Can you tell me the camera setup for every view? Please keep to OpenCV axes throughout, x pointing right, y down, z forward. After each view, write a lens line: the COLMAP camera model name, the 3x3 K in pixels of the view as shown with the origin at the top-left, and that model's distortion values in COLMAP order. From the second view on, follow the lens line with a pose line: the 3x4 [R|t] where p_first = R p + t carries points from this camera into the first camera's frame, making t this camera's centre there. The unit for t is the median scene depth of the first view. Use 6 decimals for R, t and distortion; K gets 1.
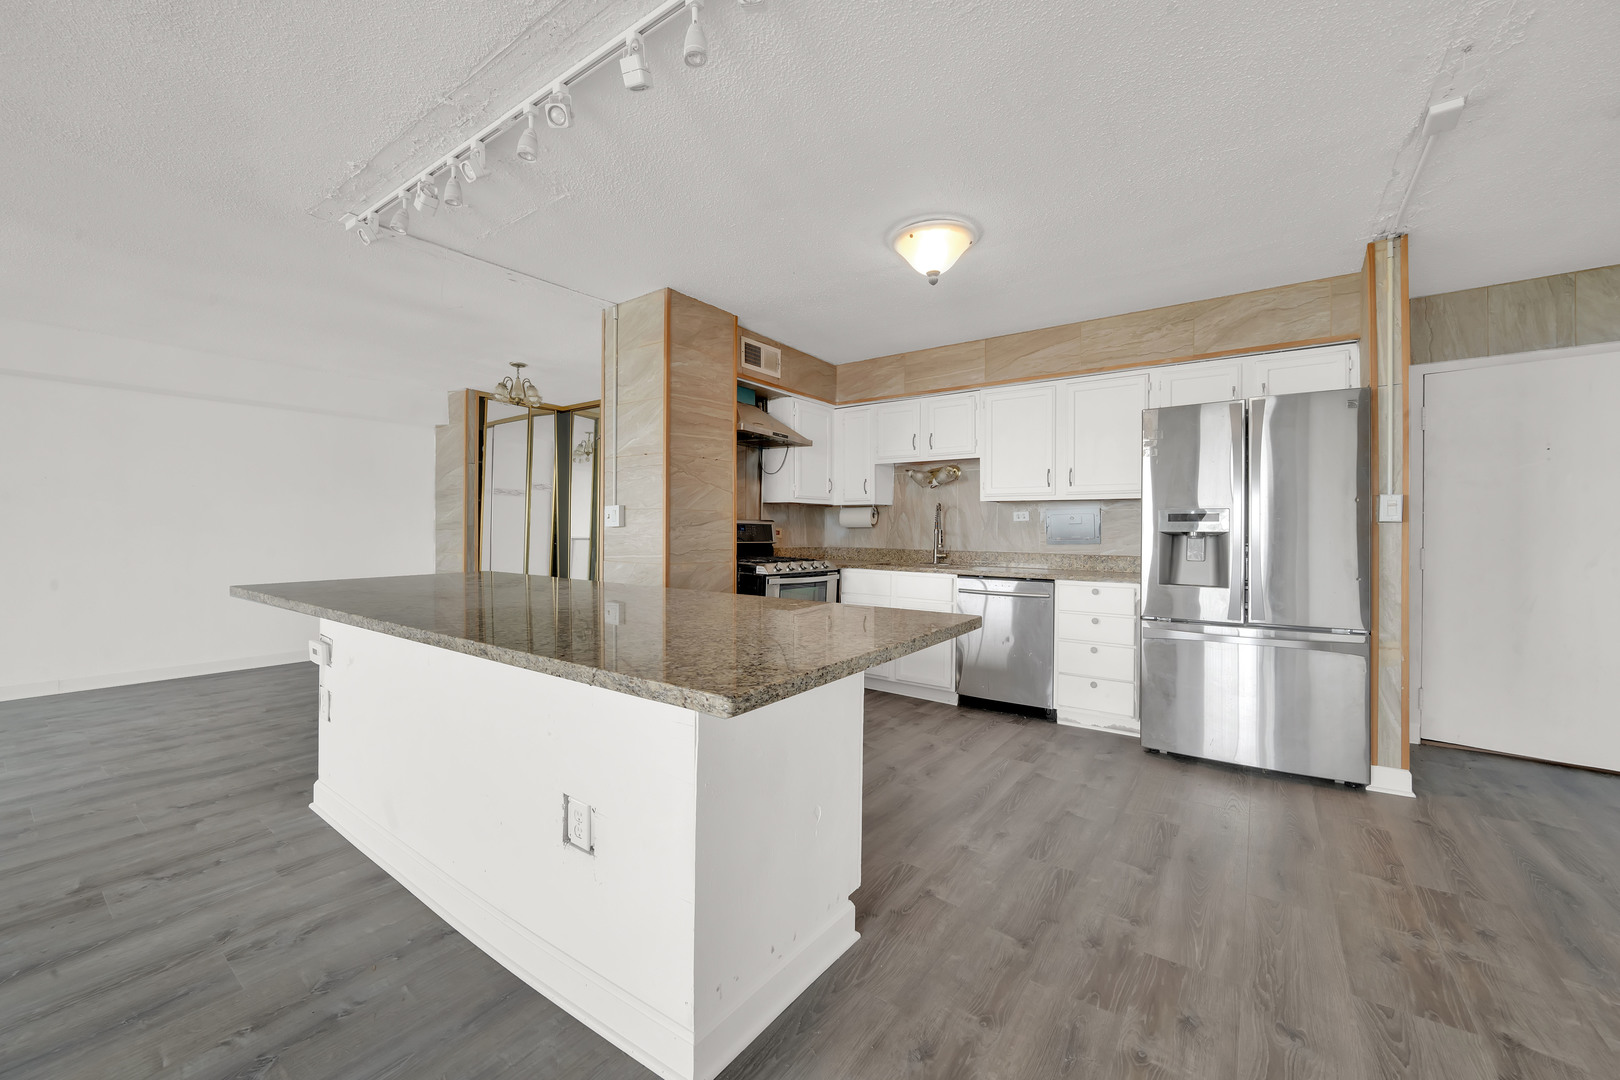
lens RADIAL K [[613.6, 0, 815.1], [0, 613.6, 544.6], [0, 0, 1]] dist [-0.018611, 0.000000]
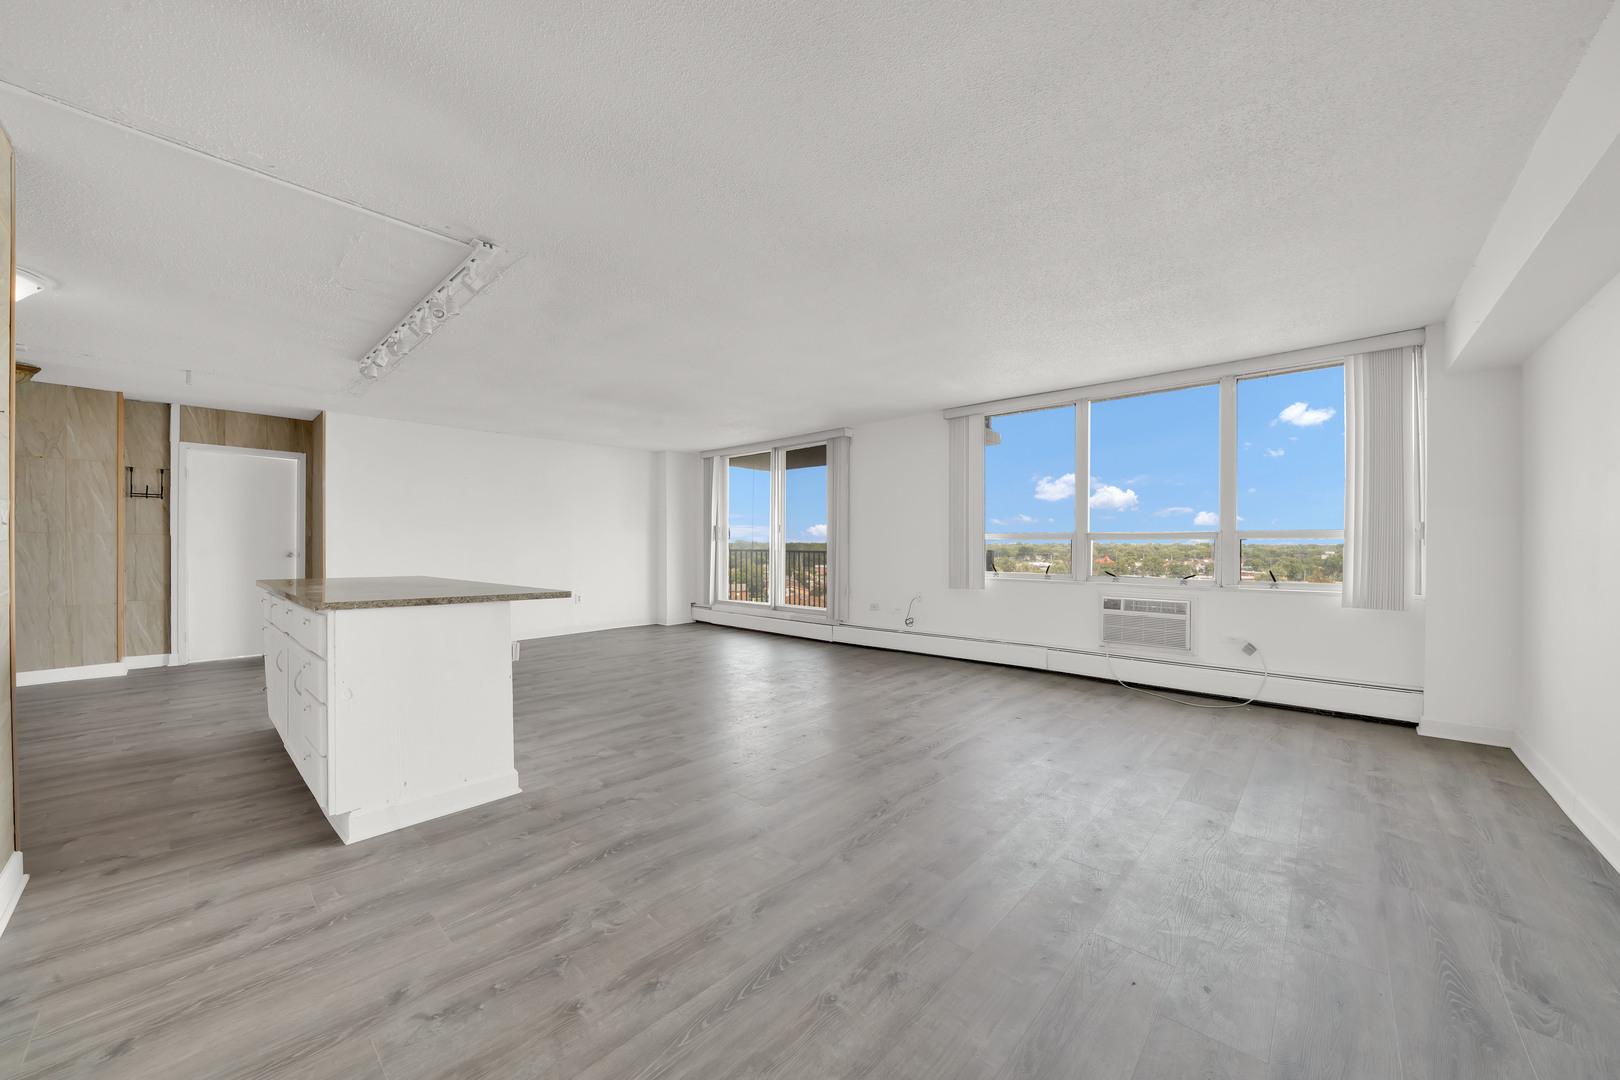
lens RADIAL K [[578.1, 0, 827.7], [0, 578.1, 541.0], [0, 0, 1]] dist [-0.024173, 0.000153]
pose [[-0.993908, -0.002964, 0.110177, -0.922916], [-0.001292, 0.999883, 0.015249, -0.034450], [-0.110210, 0.015014, -0.993795, 1.205981]]
